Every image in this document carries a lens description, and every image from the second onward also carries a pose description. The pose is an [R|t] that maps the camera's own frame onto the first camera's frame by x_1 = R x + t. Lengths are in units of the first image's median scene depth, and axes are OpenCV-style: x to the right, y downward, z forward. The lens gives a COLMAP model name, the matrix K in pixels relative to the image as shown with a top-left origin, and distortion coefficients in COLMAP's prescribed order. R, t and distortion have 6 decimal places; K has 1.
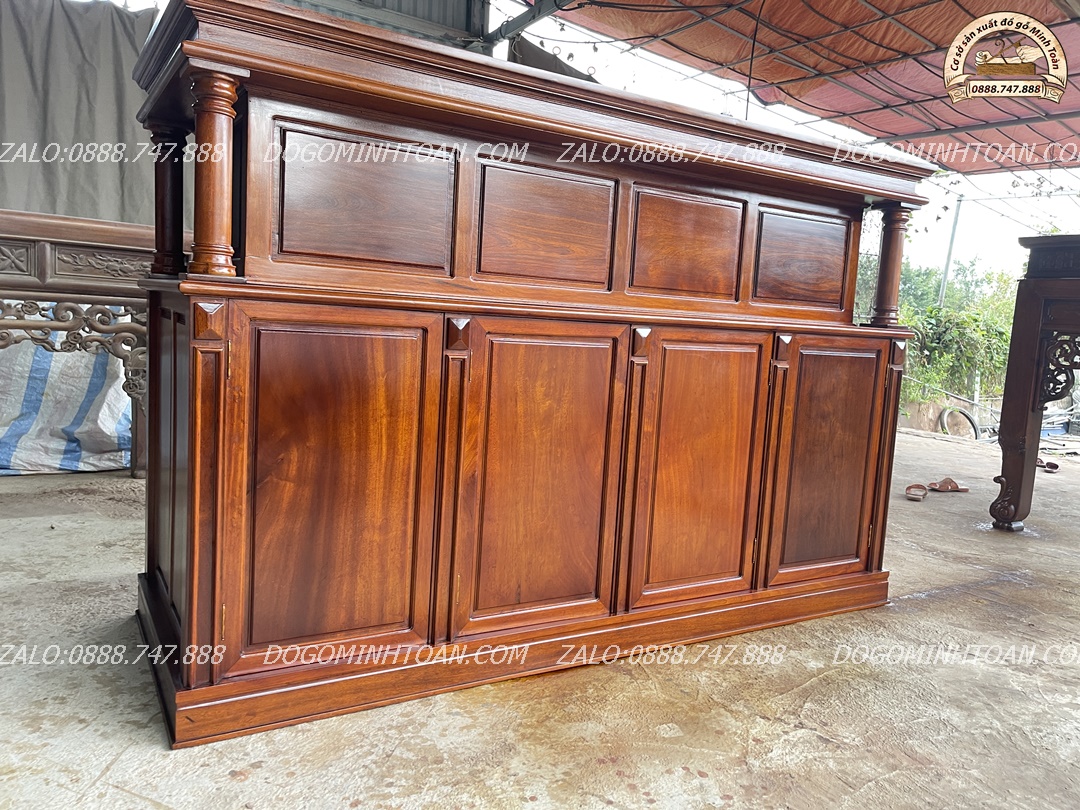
lens RADIAL K [[807.7, 0, 547.2], [0, 807.7, 411.9], [0, 0, 1]] dist [0.077976, -0.087951]
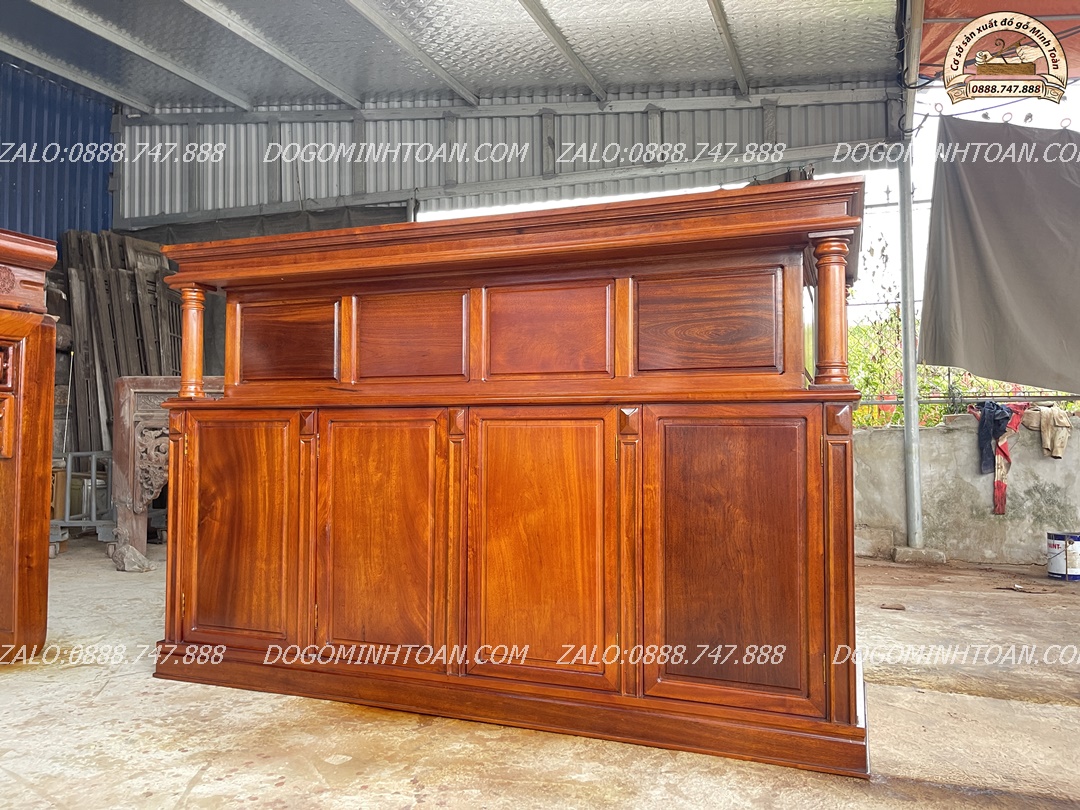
lens RADIAL K [[807.7, 0, 547.2], [0, 807.7, 411.9], [0, 0, 1]] dist [0.077976, -0.087951]
pose [[0.614370, -0.082770, -0.784665, 1.166441], [-0.057302, 0.987176, -0.148997, 0.065357], [0.786935, 0.136502, 0.601748, 0.452200]]
